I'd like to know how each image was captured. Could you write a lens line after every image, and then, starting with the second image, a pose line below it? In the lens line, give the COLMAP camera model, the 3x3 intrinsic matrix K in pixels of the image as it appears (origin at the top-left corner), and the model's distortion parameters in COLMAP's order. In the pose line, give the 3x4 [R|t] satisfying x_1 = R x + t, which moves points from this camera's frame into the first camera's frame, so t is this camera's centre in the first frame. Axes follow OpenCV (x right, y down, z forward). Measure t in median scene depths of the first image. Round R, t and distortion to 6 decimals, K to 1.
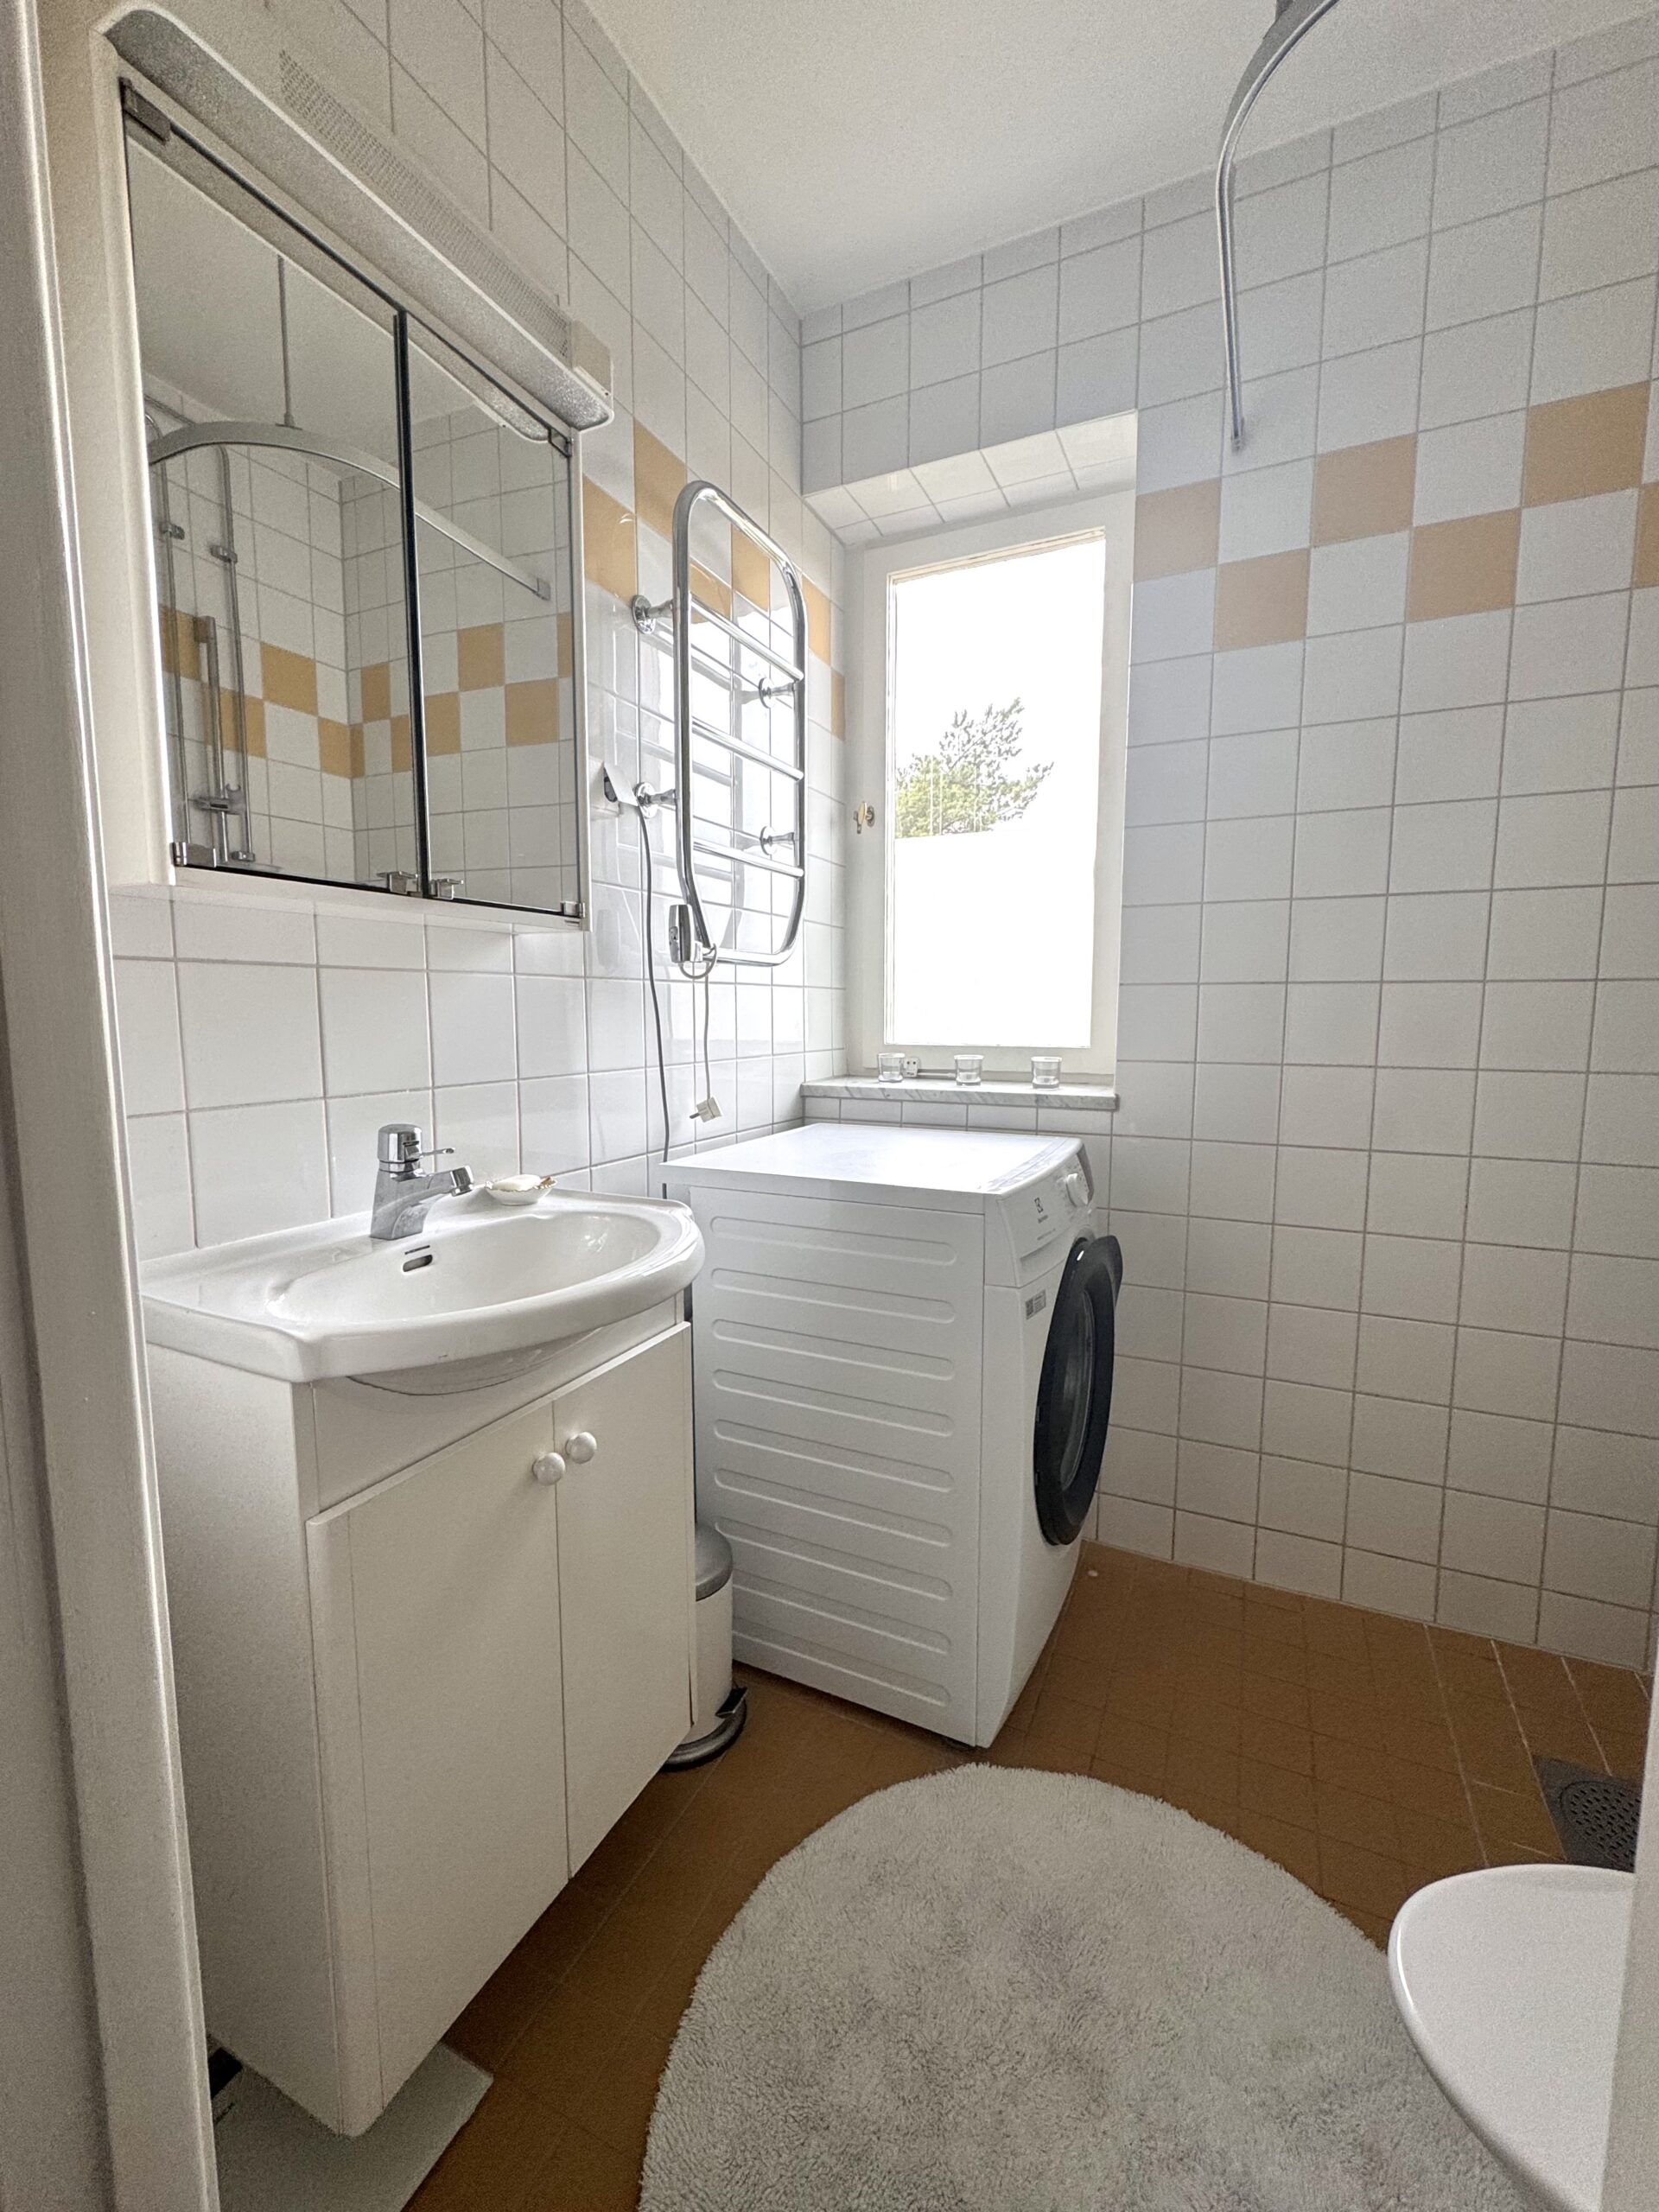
lens RADIAL K [[922.9, 0, 829.5], [0, 922.9, 1106.0], [0, 0, 1]] dist [-0.000463, 0.000064]
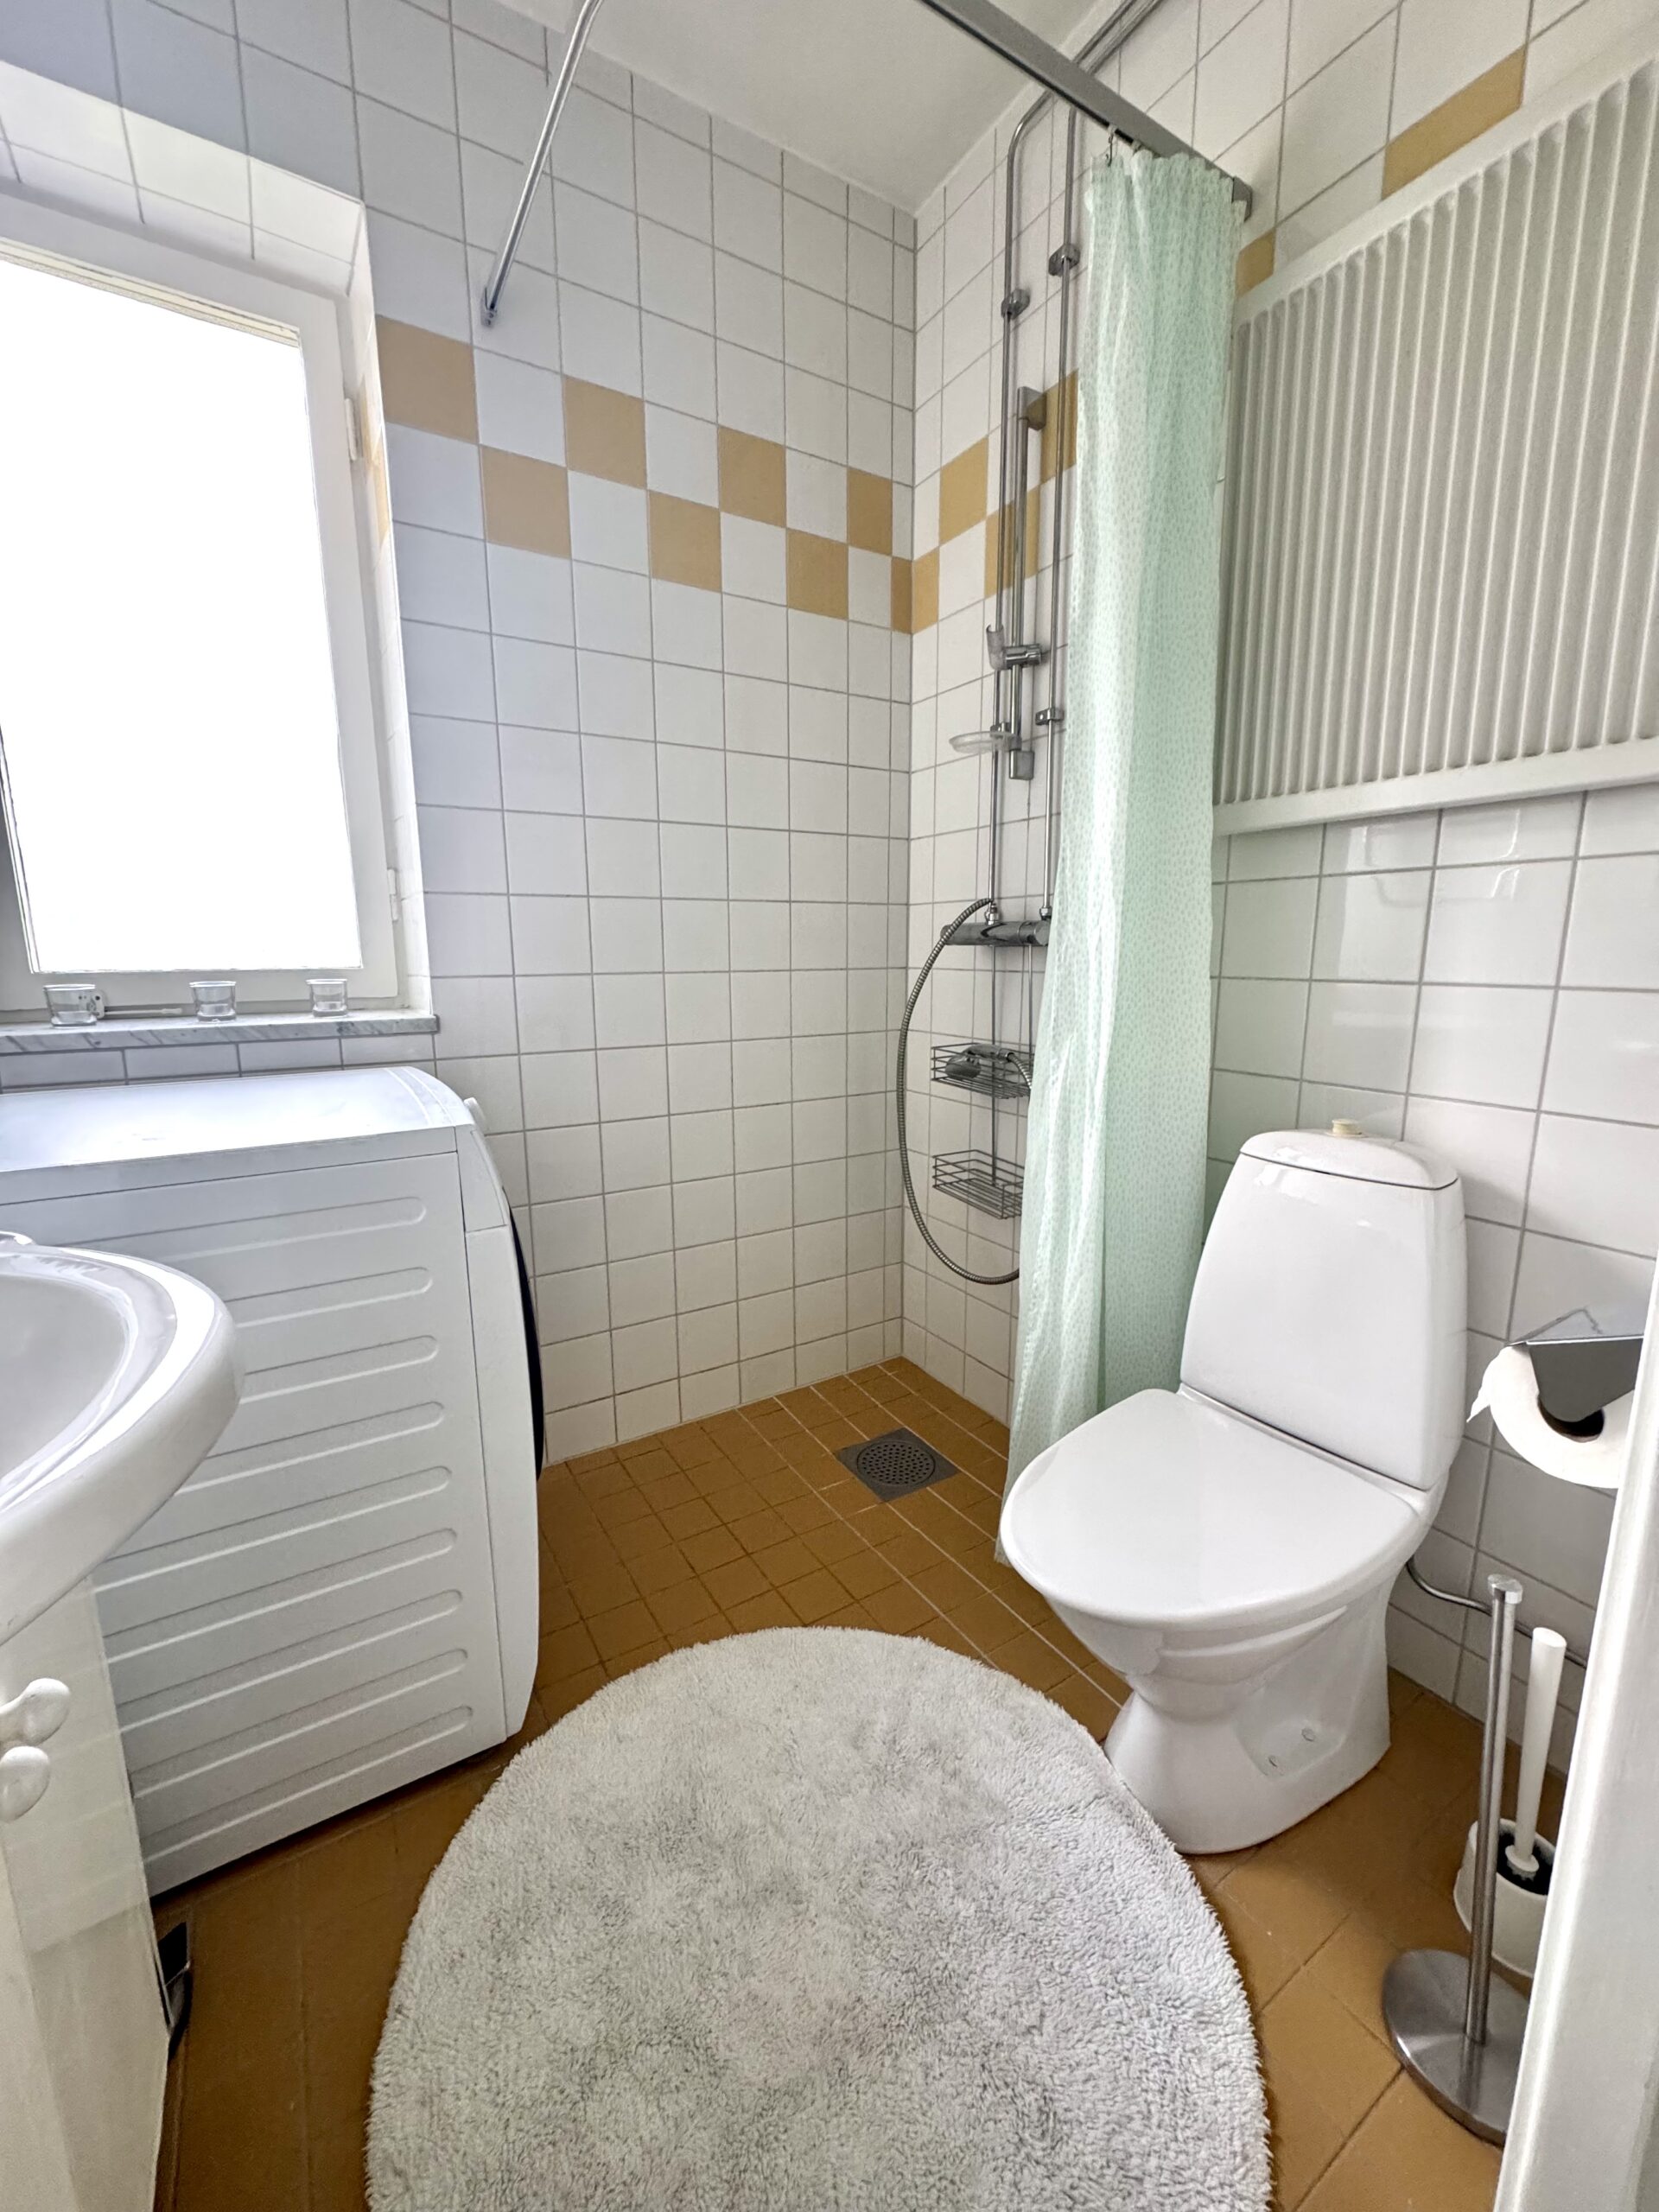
lens RADIAL K [[878.0, 0, 829.5], [0, 878.0, 1106.0], [0, 0, 1]] dist [0.002126, 0.000191]
pose [[0.544751, -0.152059, 0.824696, -0.234232], [0.097545, 0.988237, 0.117779, 0.013865], [-0.832905, 0.016284, 0.553176, 0.213896]]
